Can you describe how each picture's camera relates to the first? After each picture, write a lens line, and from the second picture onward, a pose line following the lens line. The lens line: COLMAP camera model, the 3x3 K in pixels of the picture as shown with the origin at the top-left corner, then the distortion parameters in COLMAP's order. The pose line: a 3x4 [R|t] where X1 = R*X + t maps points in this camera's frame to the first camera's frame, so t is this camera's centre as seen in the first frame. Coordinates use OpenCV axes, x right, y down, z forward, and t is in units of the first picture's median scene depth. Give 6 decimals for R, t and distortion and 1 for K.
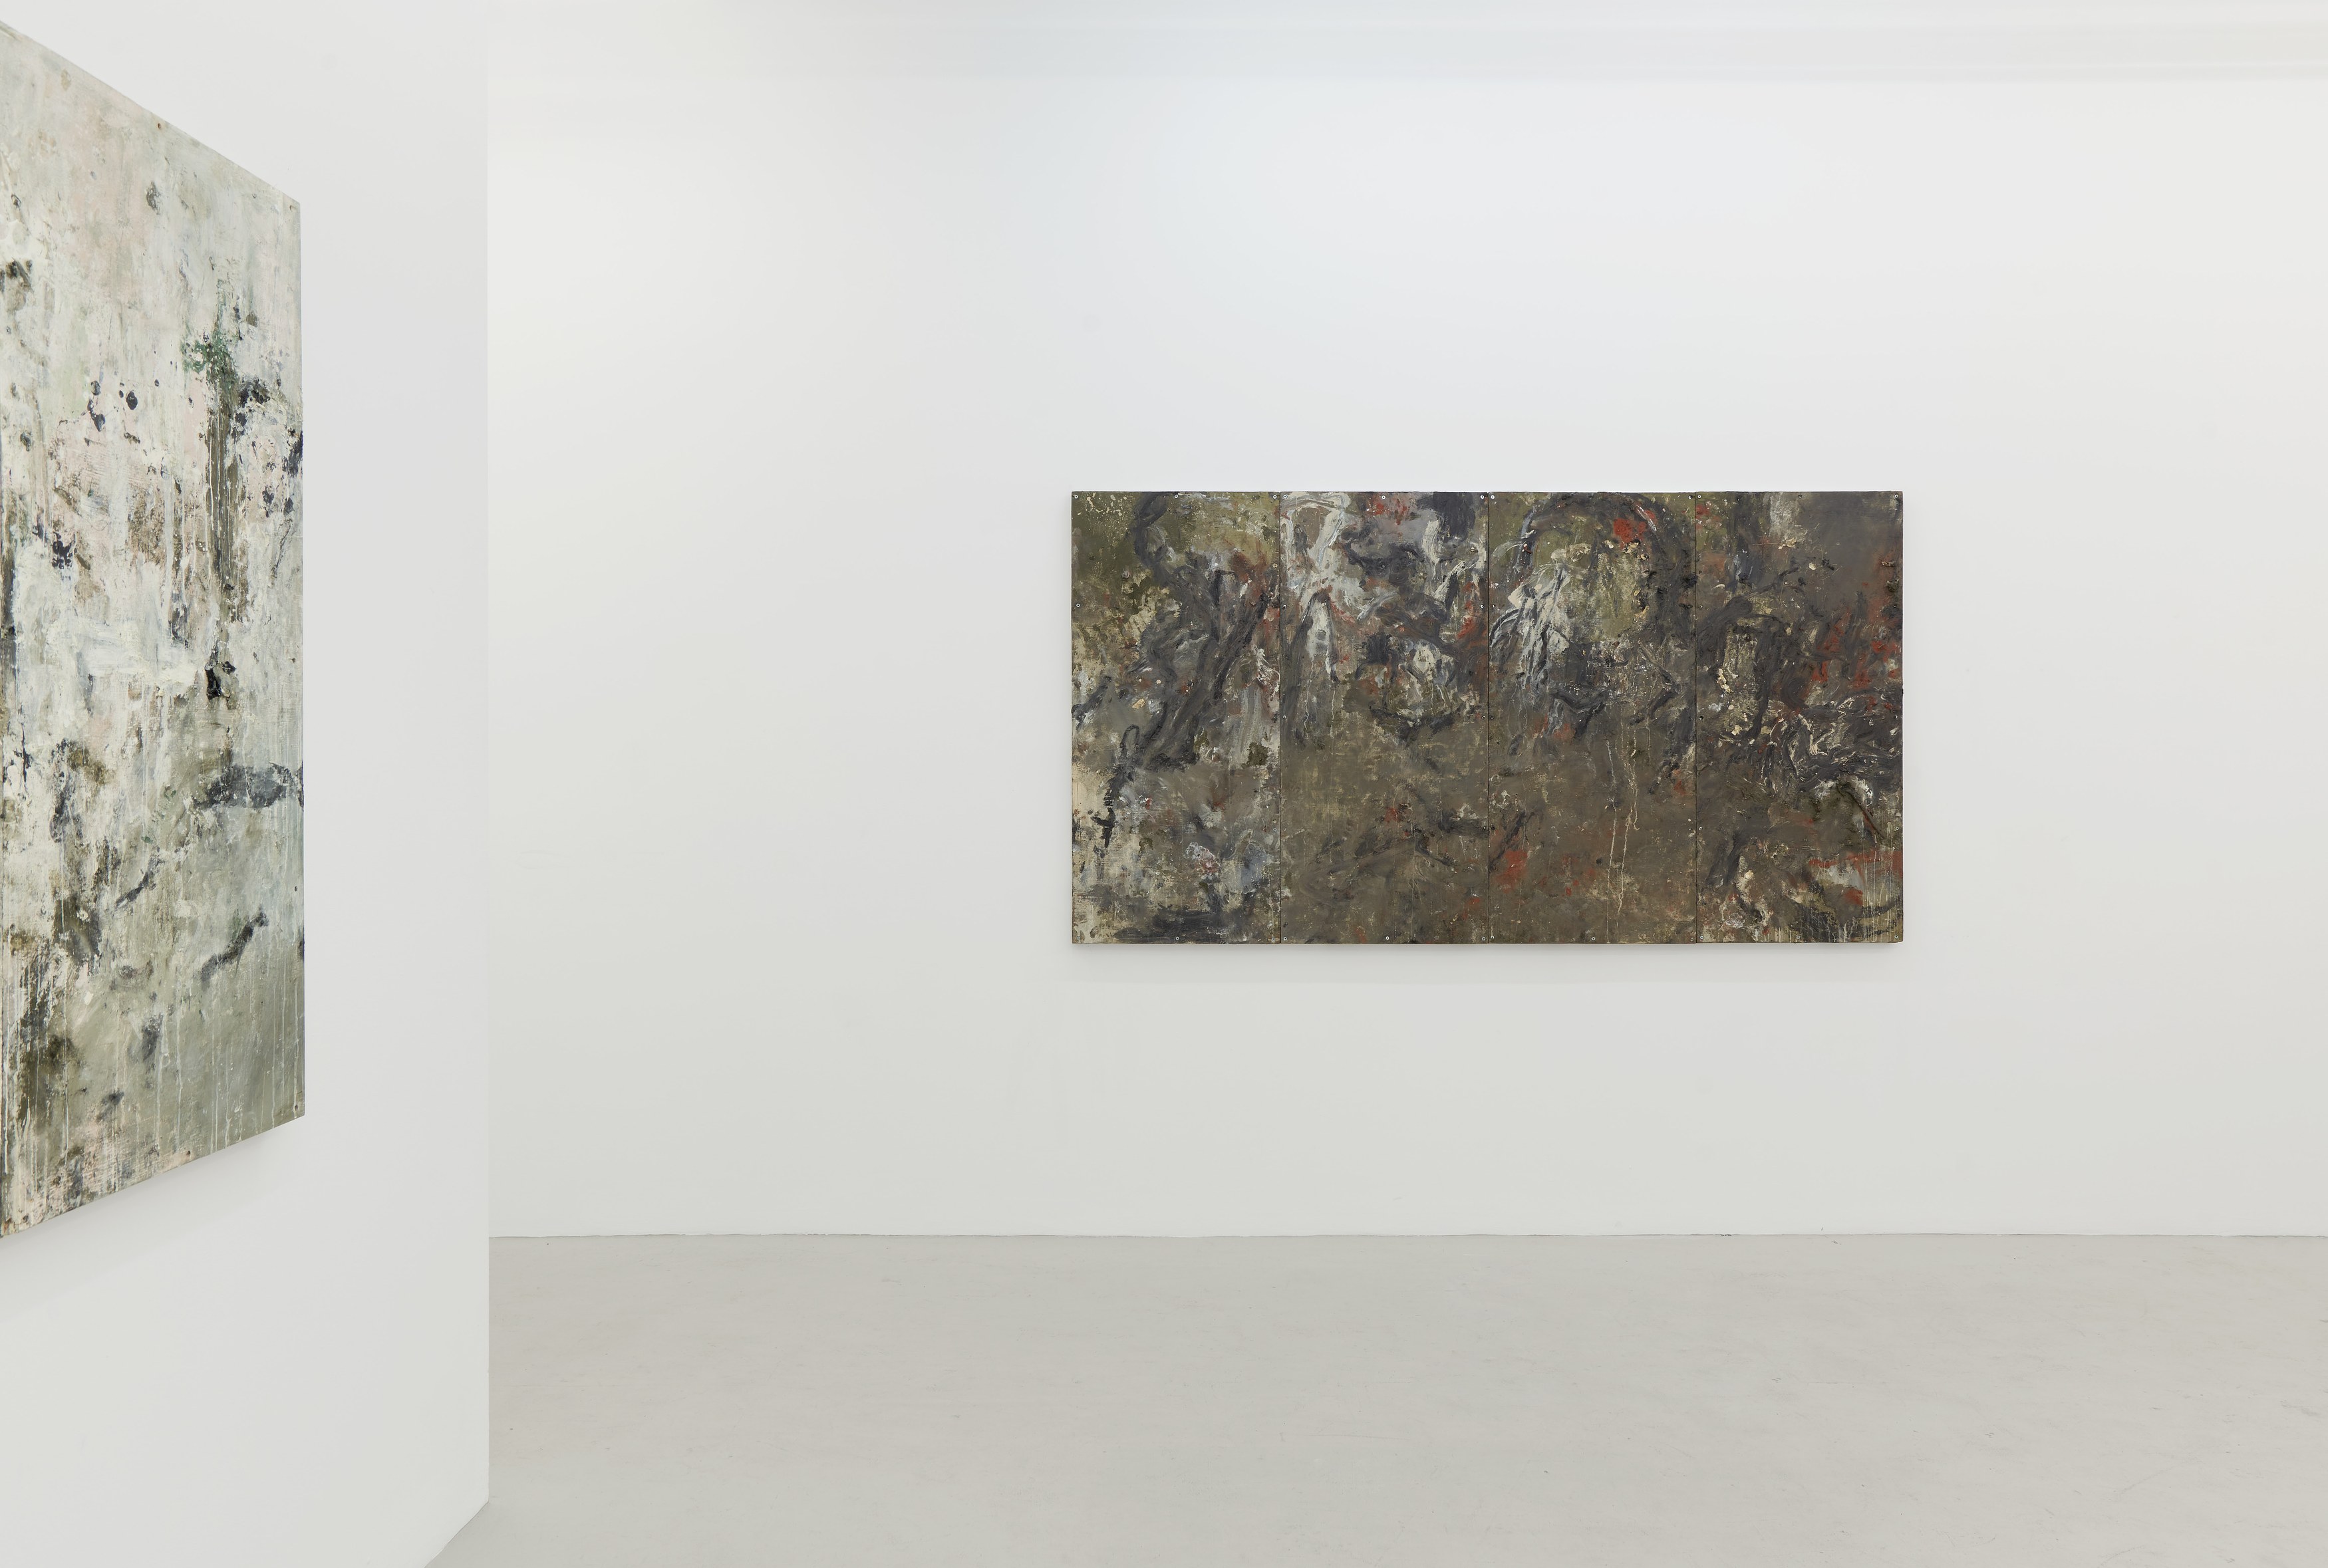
lens RADIAL K [[1604.1, 0, 1169.5], [0, 1604.1, 764.5], [0, 0, 1]] dist [0.008359, 0.003763]
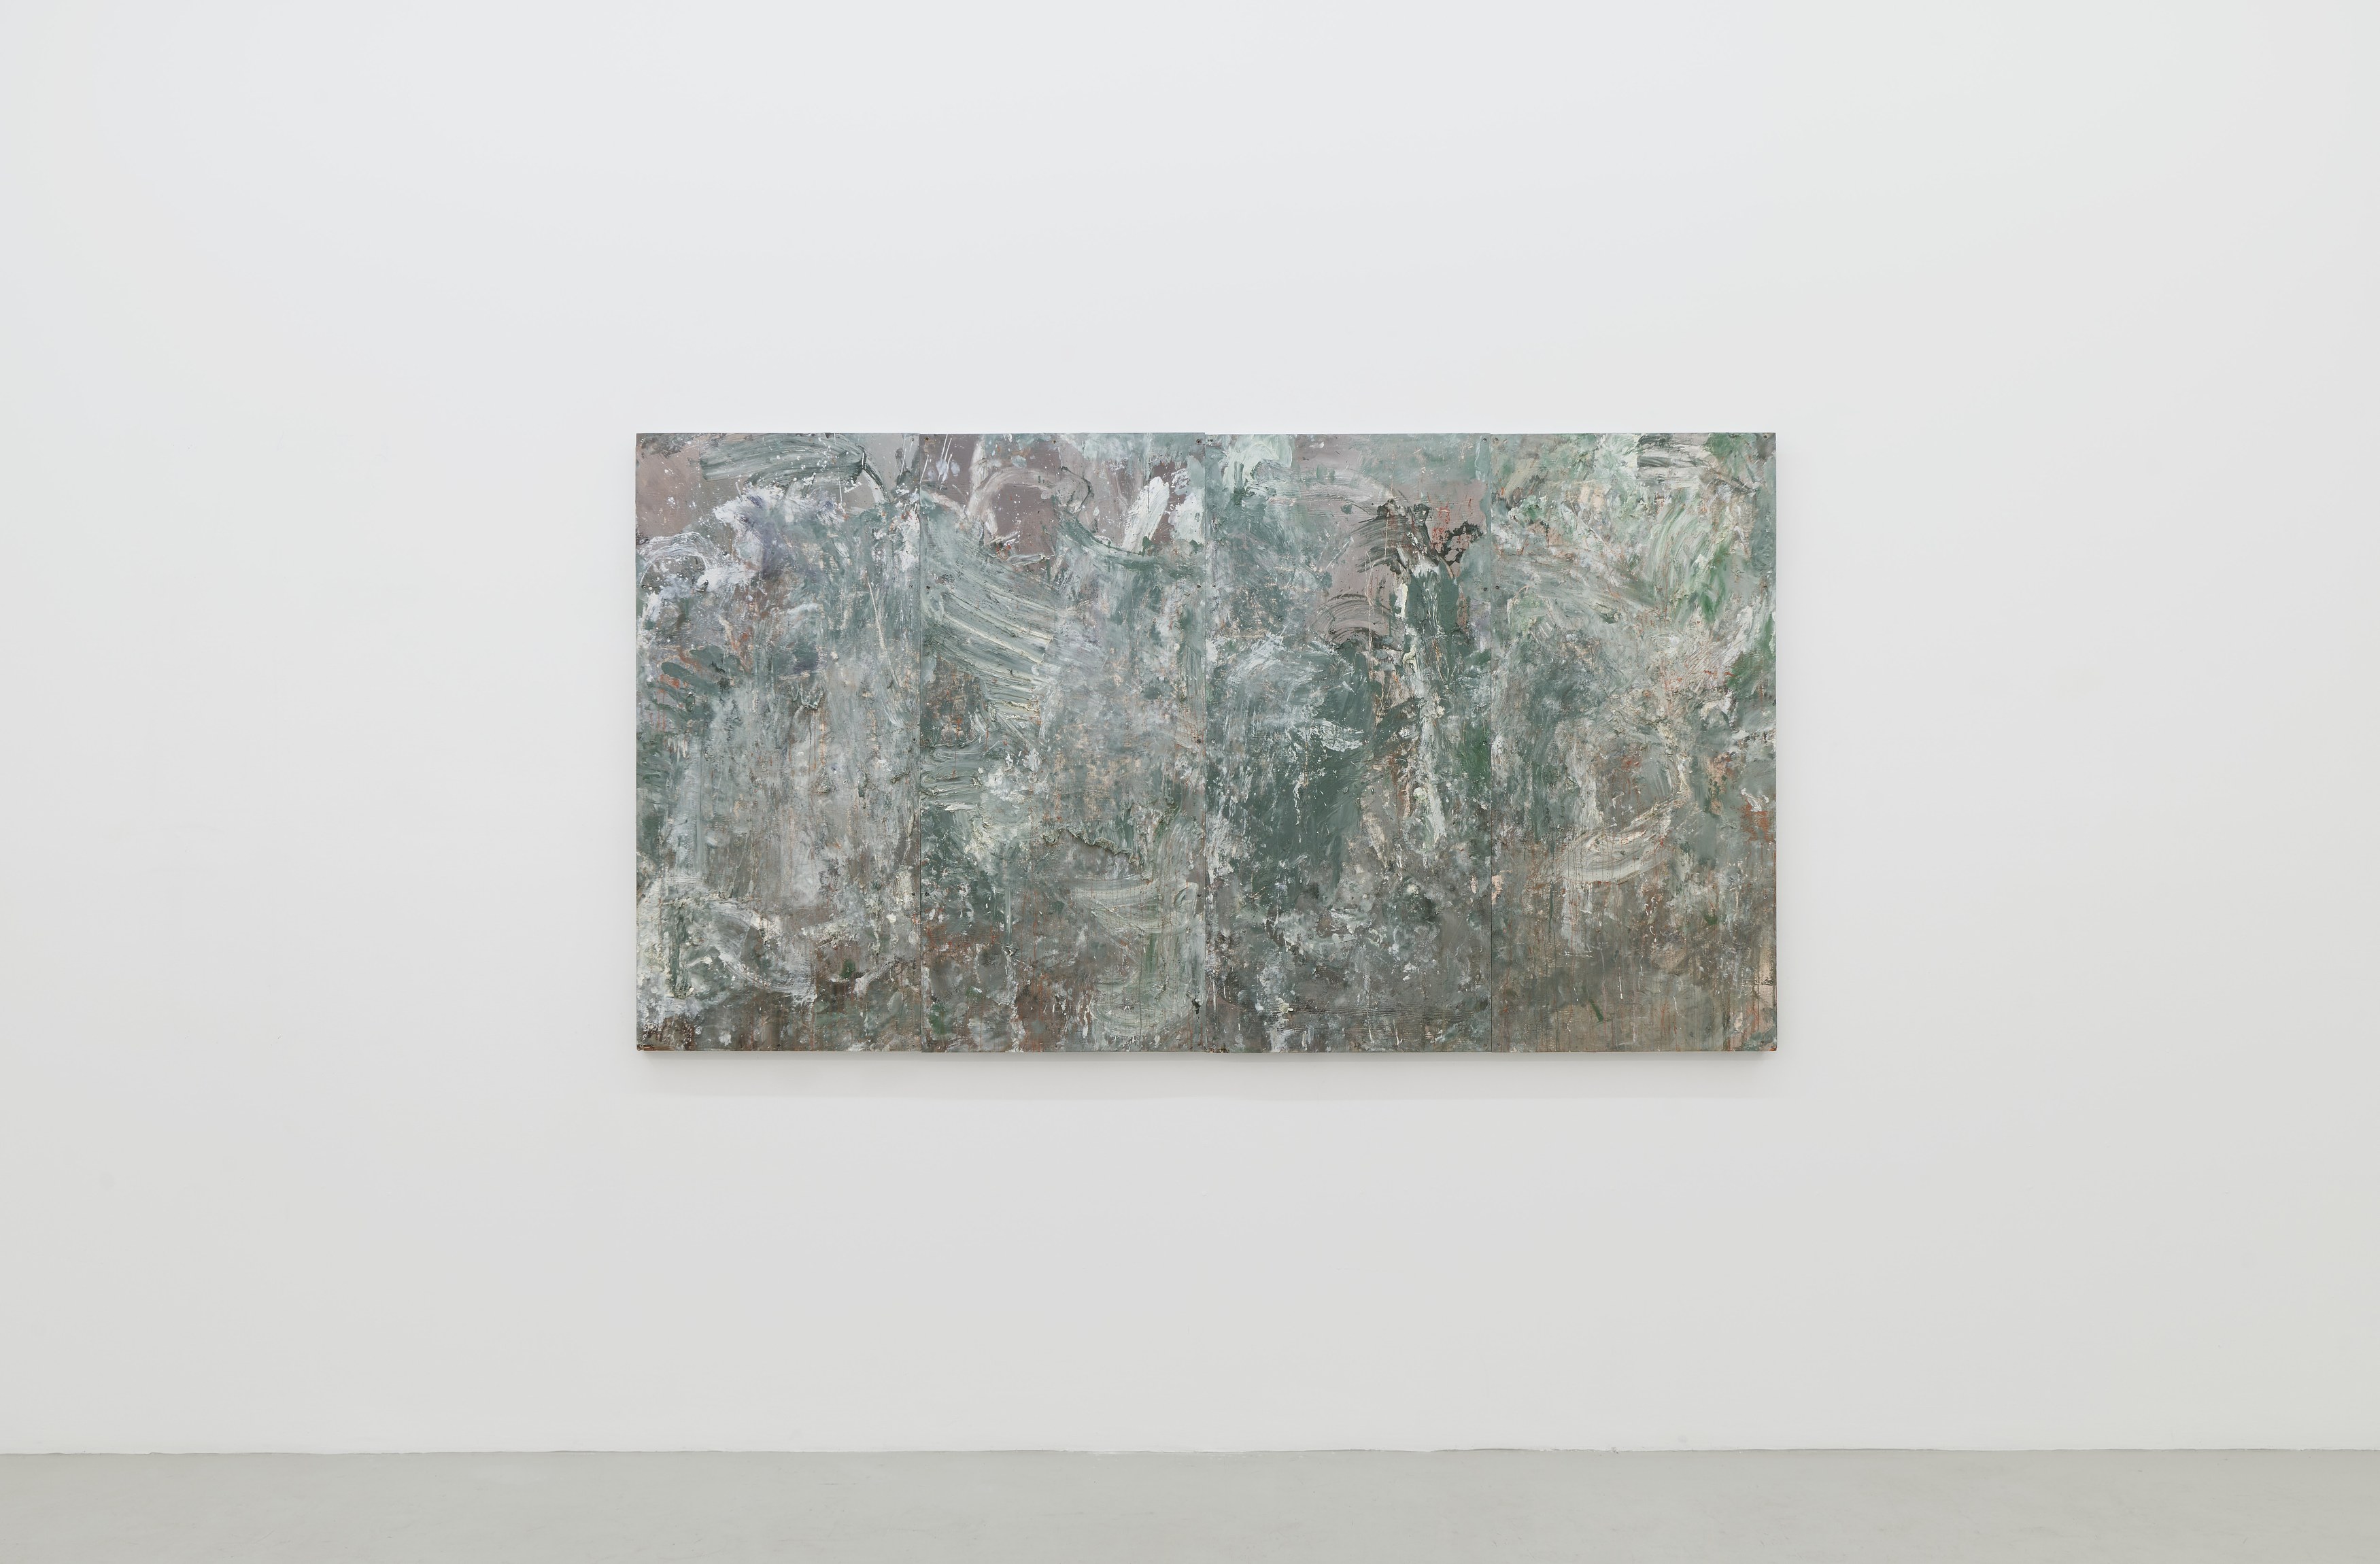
lens RADIAL K [[2191.9, 0, 1203.4], [0, 2191.9, 797.5], [0, 0, 1]] dist [0.007819, 0.000000]
pose [[0.999961, 0.002843, 0.008401, 0.189239], [-0.002814, 0.999990, -0.003549, -0.000537], [-0.008411, 0.003525, 0.999958, 0.000263]]
